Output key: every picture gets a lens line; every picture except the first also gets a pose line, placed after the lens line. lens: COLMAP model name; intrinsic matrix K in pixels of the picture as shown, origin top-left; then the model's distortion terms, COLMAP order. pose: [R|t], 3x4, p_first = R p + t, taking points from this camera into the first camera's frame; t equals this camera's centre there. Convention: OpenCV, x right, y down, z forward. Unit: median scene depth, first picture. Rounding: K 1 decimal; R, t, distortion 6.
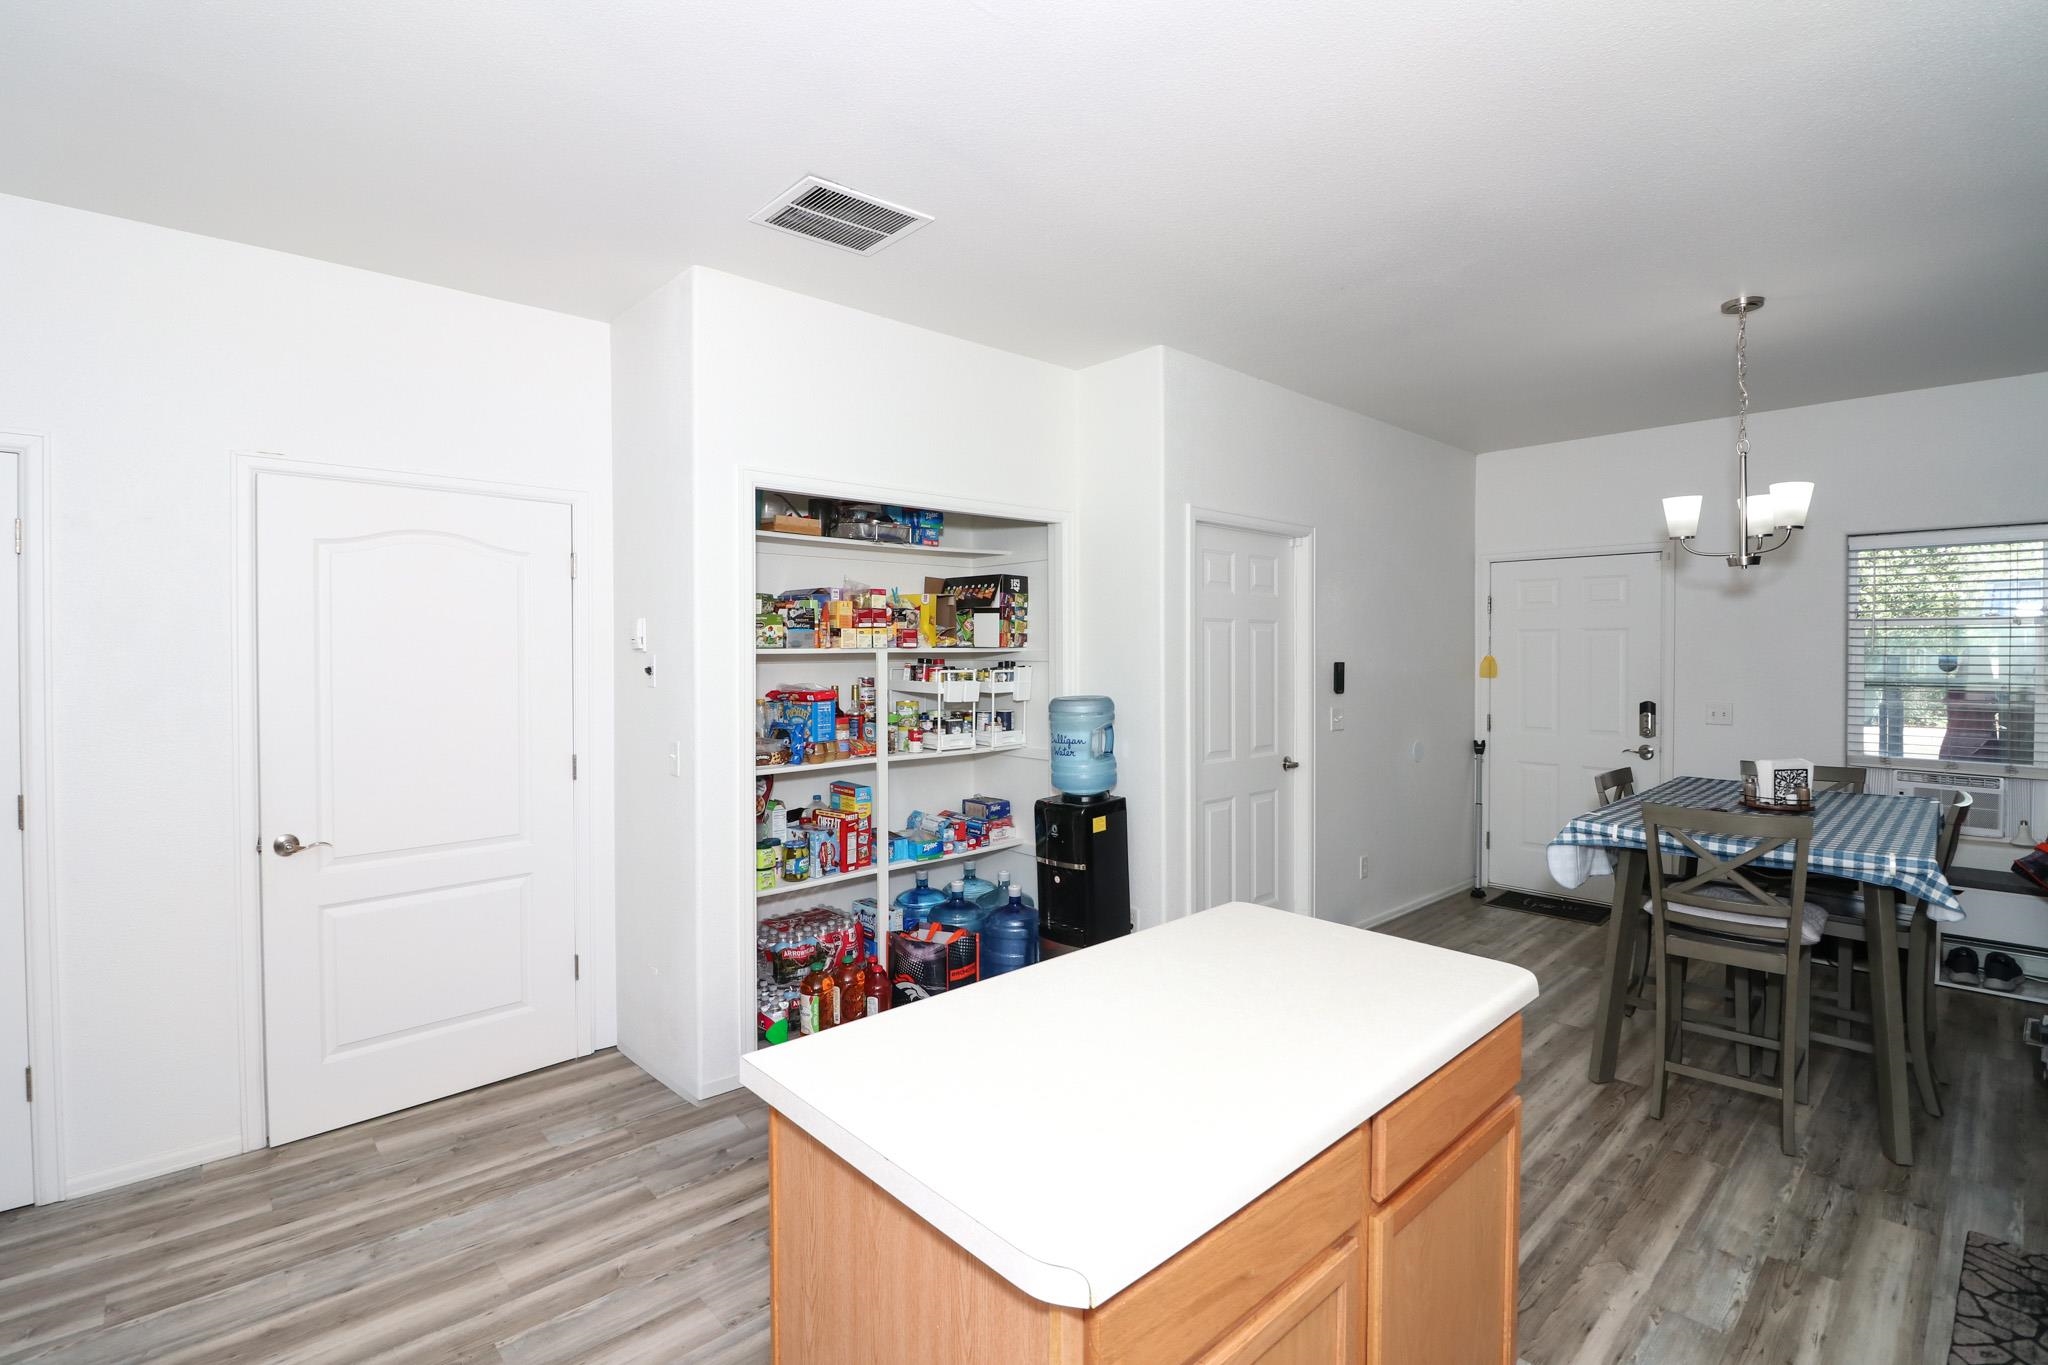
lens RADIAL K [[940.6, 0, 1015.2], [0, 940.6, 656.4], [0, 0, 1]] dist [-0.013884, -0.002945]
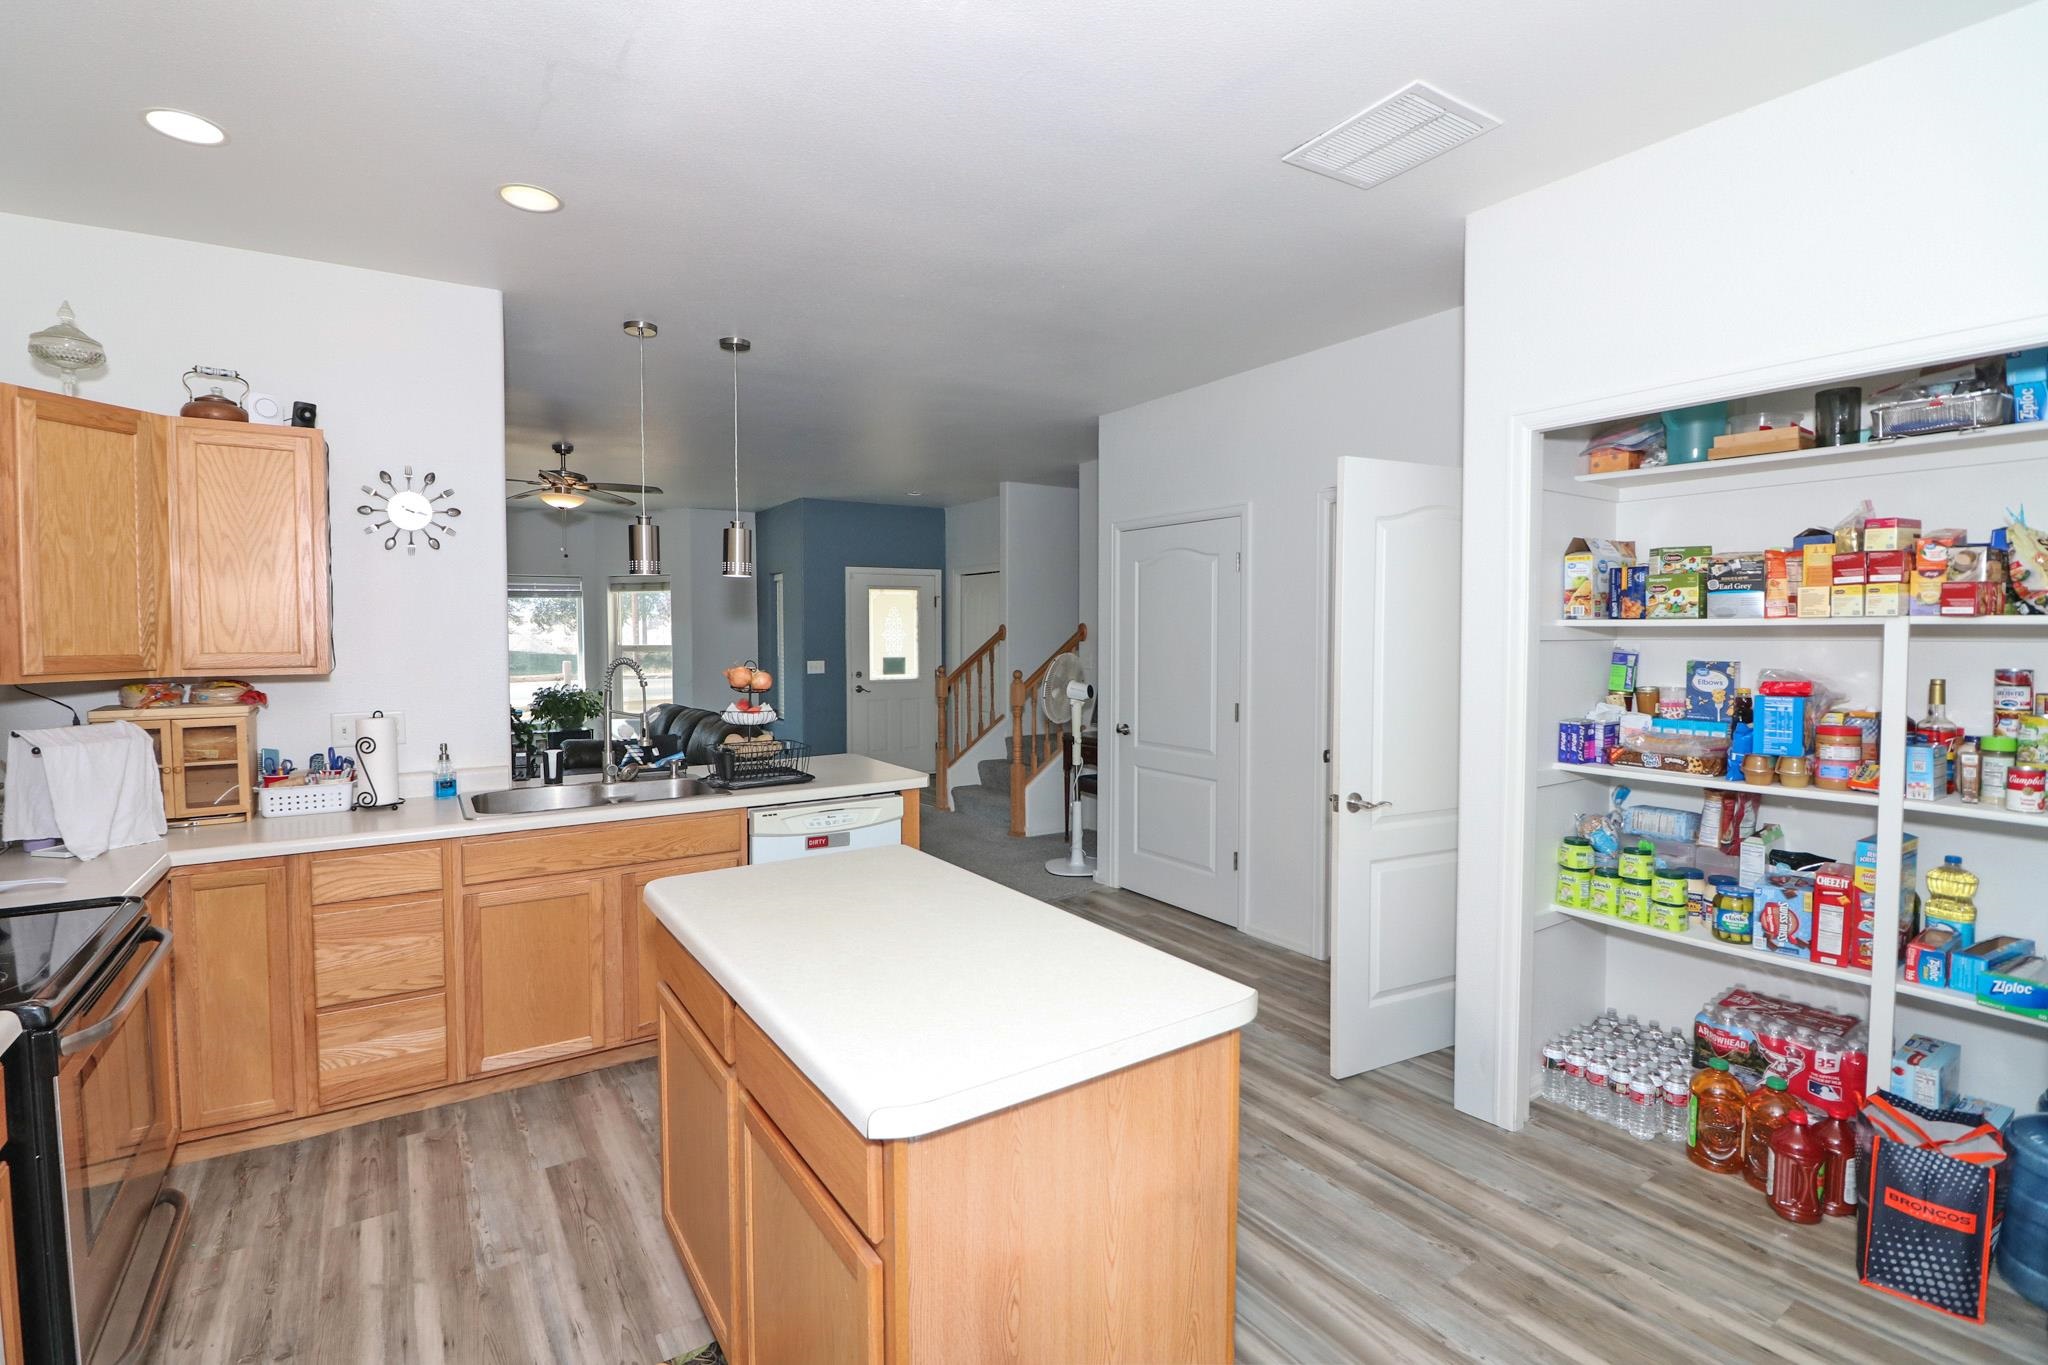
lens RADIAL K [[940.6, 0, 1010.3], [0, 940.6, 670.5], [0, 0, 1]] dist [-0.013884, -0.002945]
pose [[-0.161020, 0.044754, -0.985936, 0.534538], [-0.004035, 0.998933, 0.046003, 0.000498], [0.986943, 0.011386, -0.160668, 0.550883]]
